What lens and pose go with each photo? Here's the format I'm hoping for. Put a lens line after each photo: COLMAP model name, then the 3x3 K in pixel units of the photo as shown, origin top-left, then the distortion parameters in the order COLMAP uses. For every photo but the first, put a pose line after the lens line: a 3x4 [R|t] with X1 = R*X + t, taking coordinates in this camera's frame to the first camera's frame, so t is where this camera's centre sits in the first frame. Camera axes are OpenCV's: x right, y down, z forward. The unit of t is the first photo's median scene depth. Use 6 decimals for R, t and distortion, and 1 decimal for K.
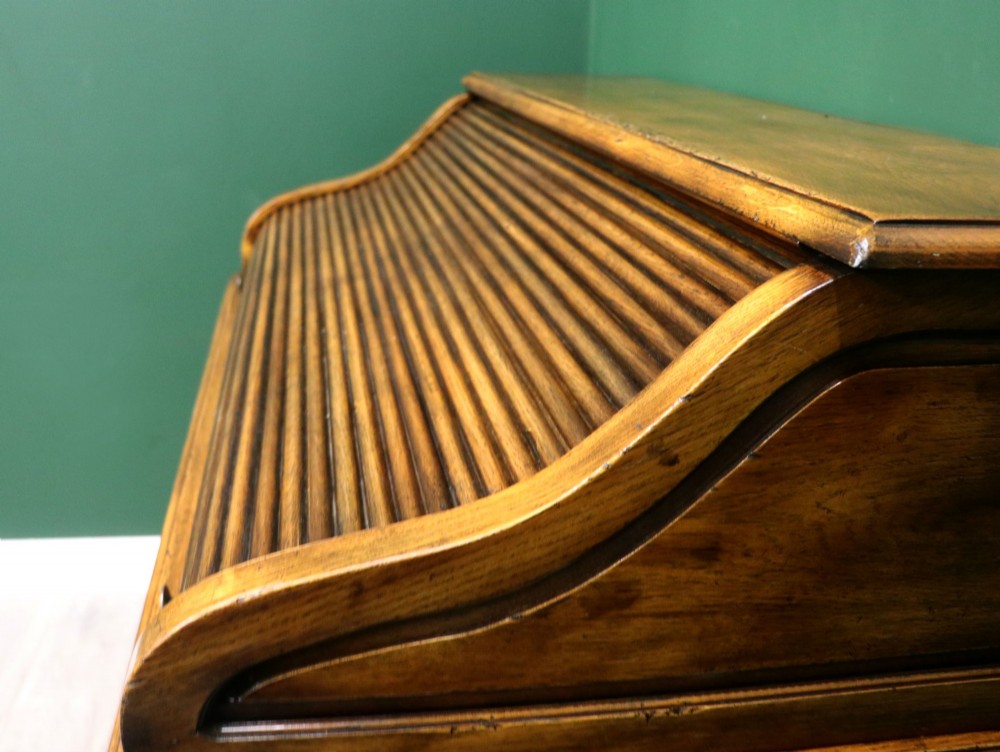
lens RADIAL K [[963.3, 0, 500.0], [0, 963.3, 376.0], [0, 0, 1]] dist [-0.159551, 0.013689]
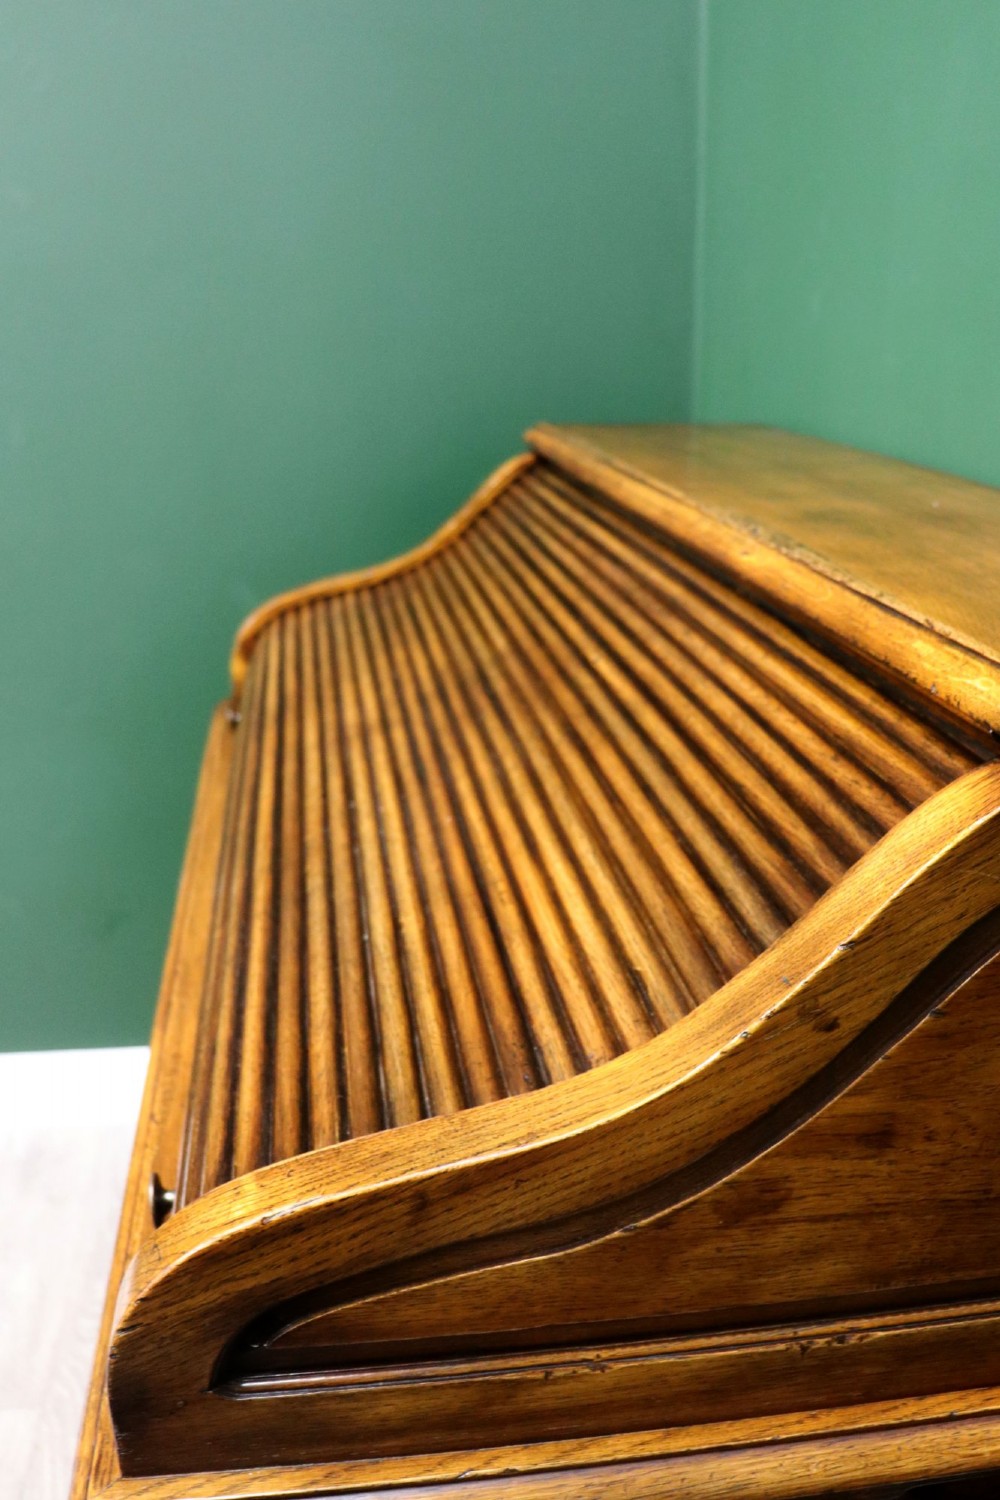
lens RADIAL K [[1317.3, 0, 577.6], [0, 1317.3, 756.8], [0, 0, 1]] dist [-0.174987, 0.101094]
pose [[0.999792, -0.020247, 0.002252, -0.017271], [0.020296, 0.999490, -0.024649, -0.093149], [-0.001752, 0.024690, 0.999694, -0.034733]]
